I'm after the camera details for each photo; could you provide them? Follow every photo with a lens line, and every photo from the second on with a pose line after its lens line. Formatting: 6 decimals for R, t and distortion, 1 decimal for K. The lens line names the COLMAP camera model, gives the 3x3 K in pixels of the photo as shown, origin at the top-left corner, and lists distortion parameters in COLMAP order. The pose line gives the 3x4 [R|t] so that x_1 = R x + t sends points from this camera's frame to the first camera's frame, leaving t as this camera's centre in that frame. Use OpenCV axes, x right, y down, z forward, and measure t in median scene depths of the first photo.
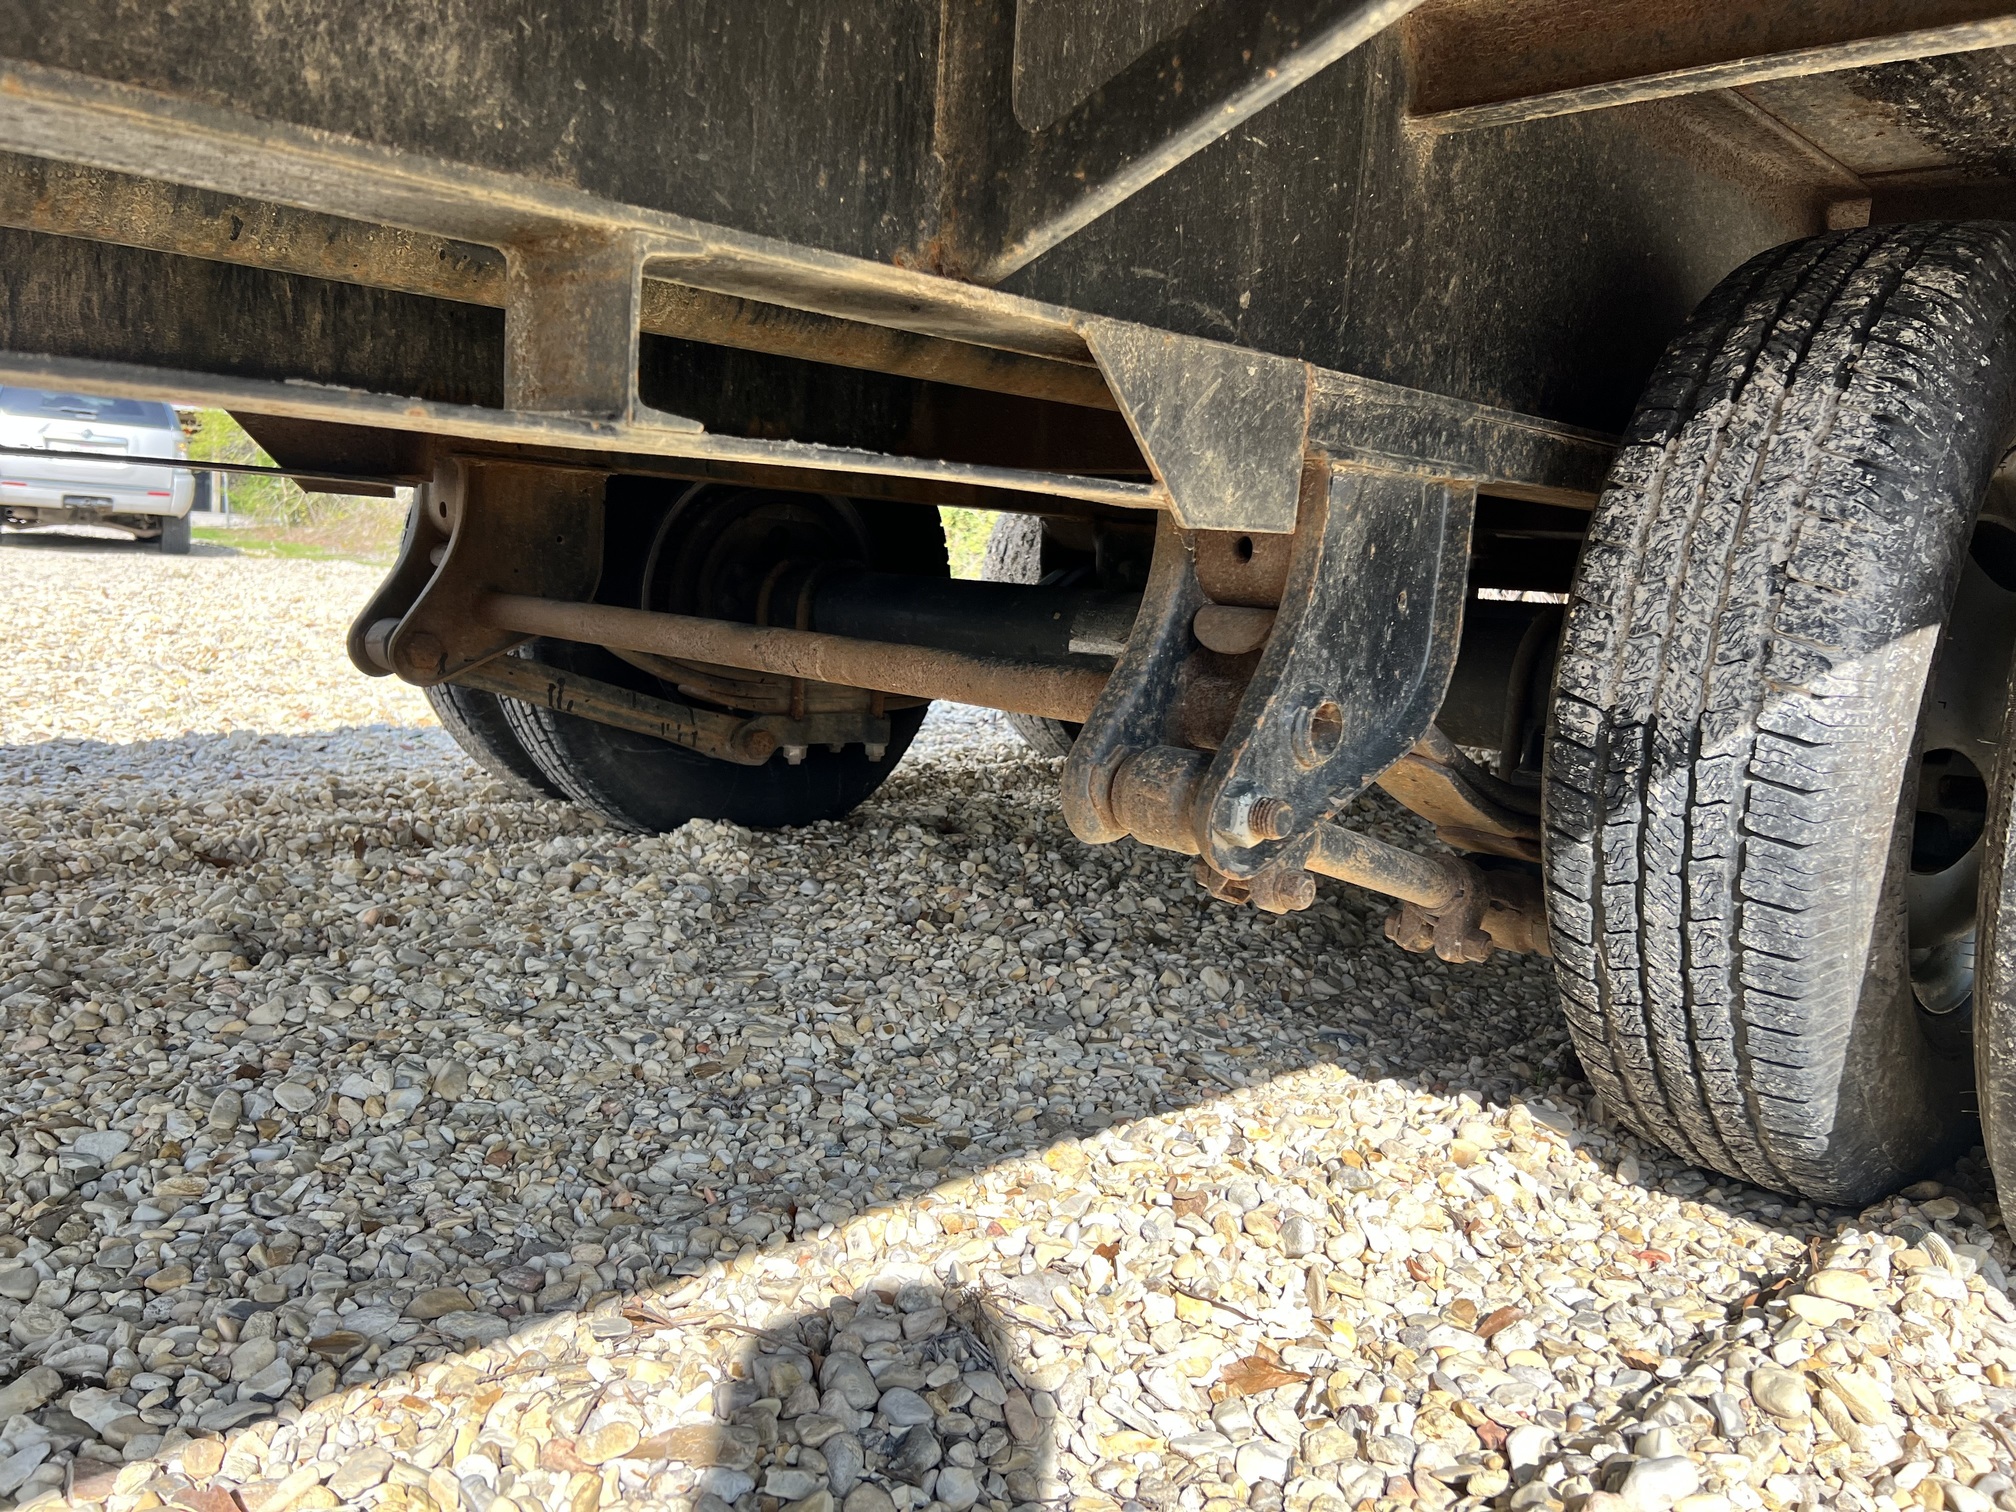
lens RADIAL K [[1517.3, 0, 990.1], [0, 1517.3, 775.2], [0, 0, 1]] dist [0.054298, -0.059630]
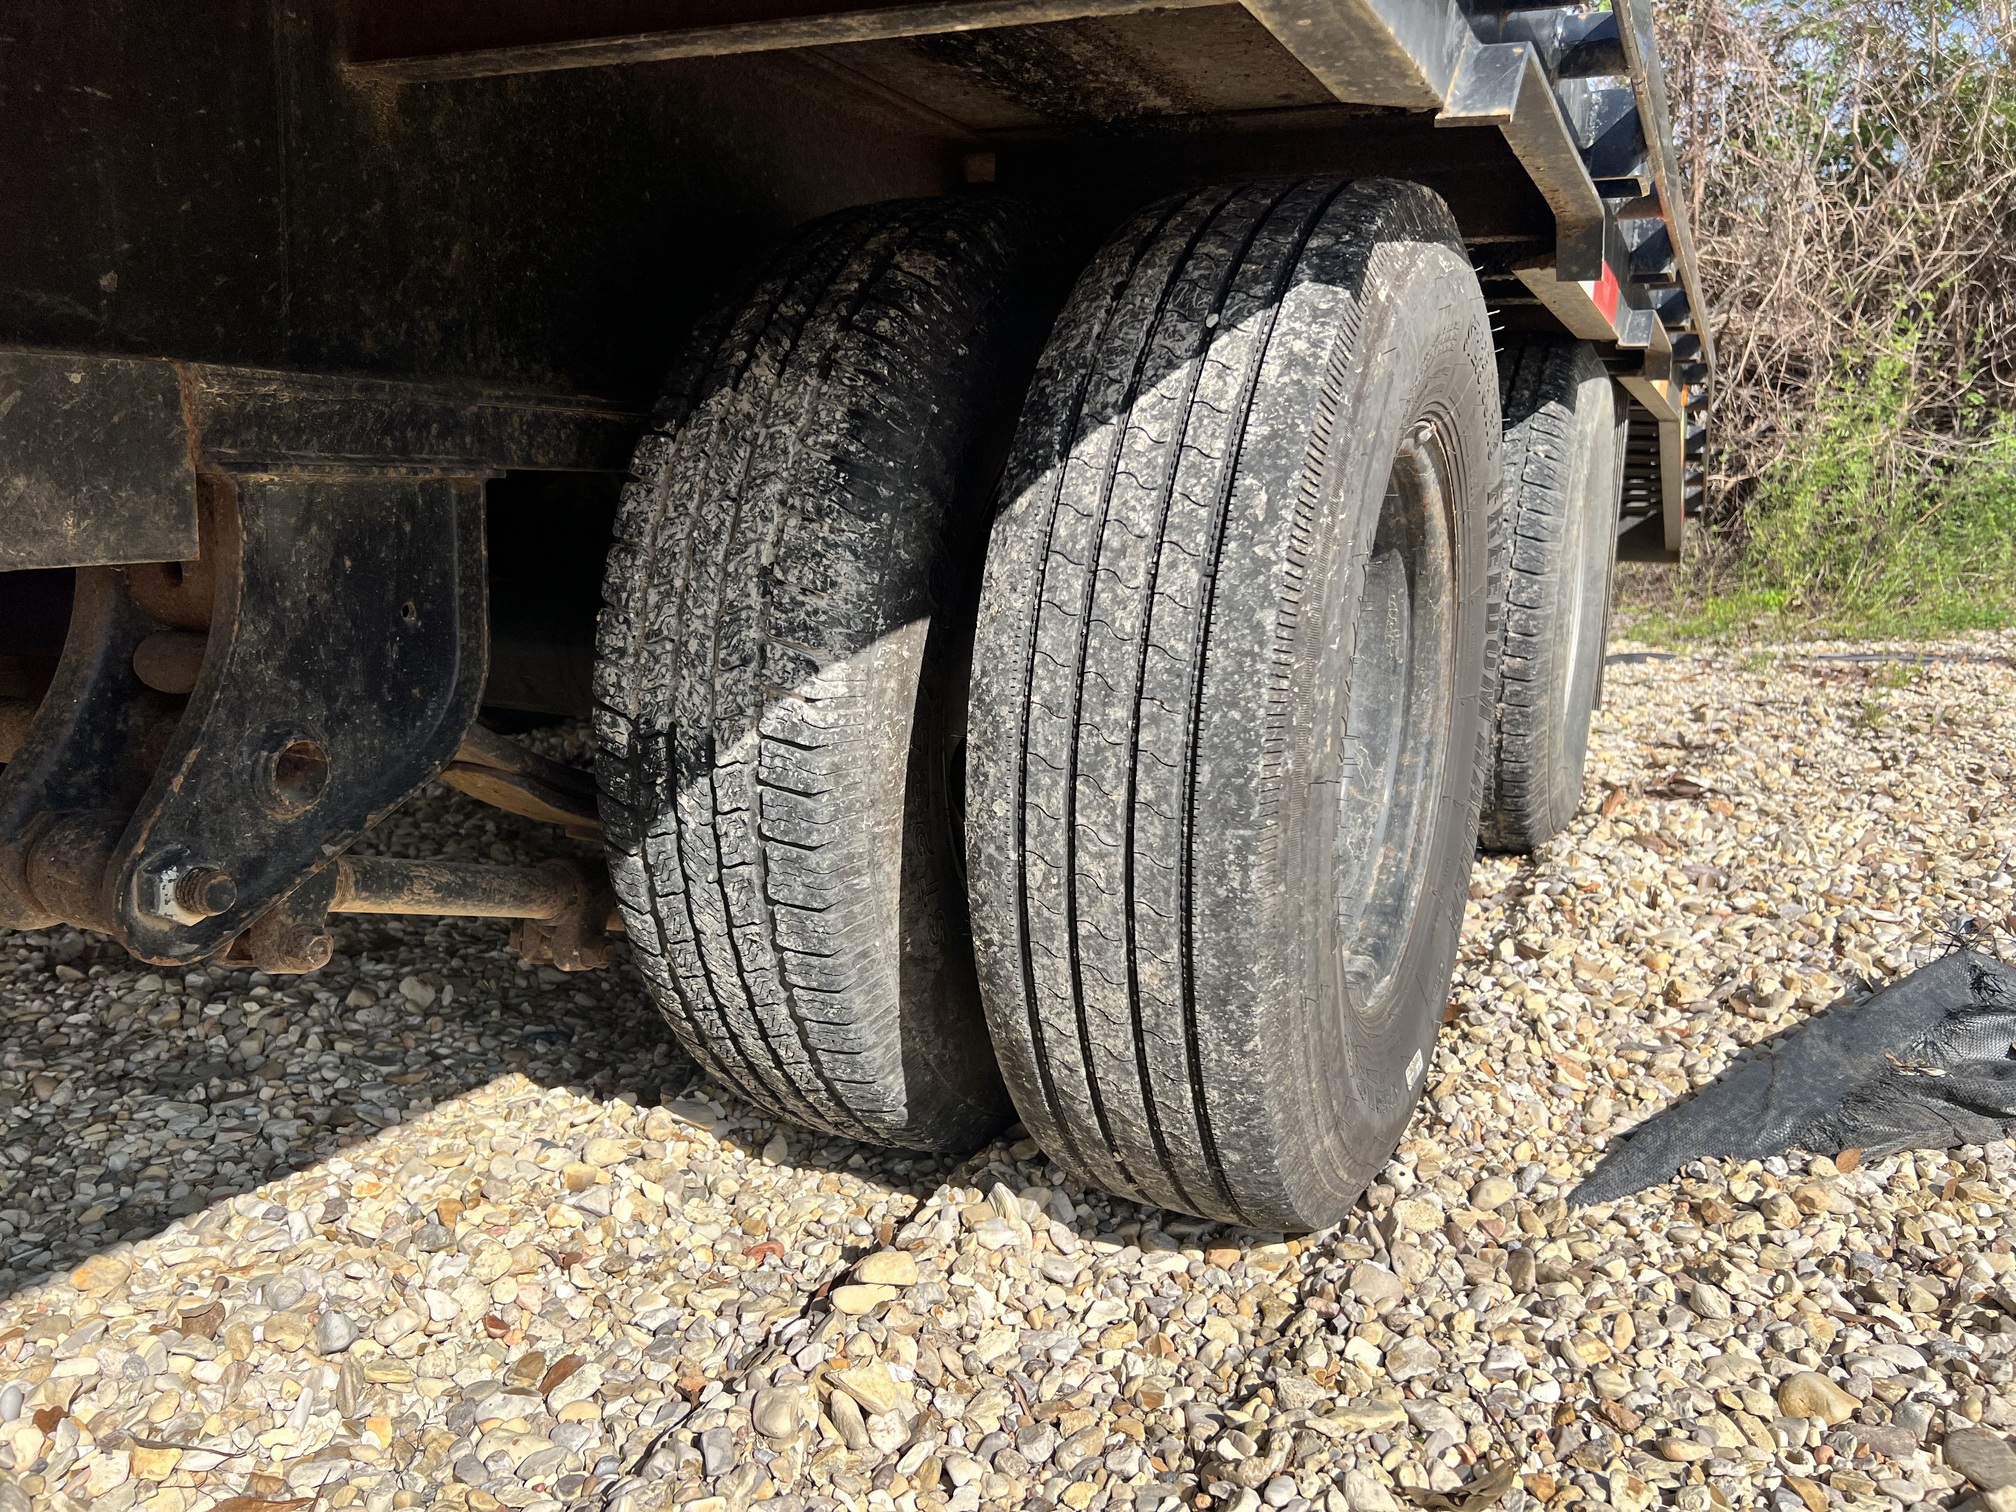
lens RADIAL K [[1517.3, 0, 1024.9], [0, 1517.3, 763.7], [0, 0, 1]] dist [0.054298, -0.059630]
pose [[0.938437, -0.099847, 0.330707, 0.315340], [0.078265, 0.993878, 0.077981, -0.070185], [-0.336468, -0.047297, 0.940506, 0.021333]]
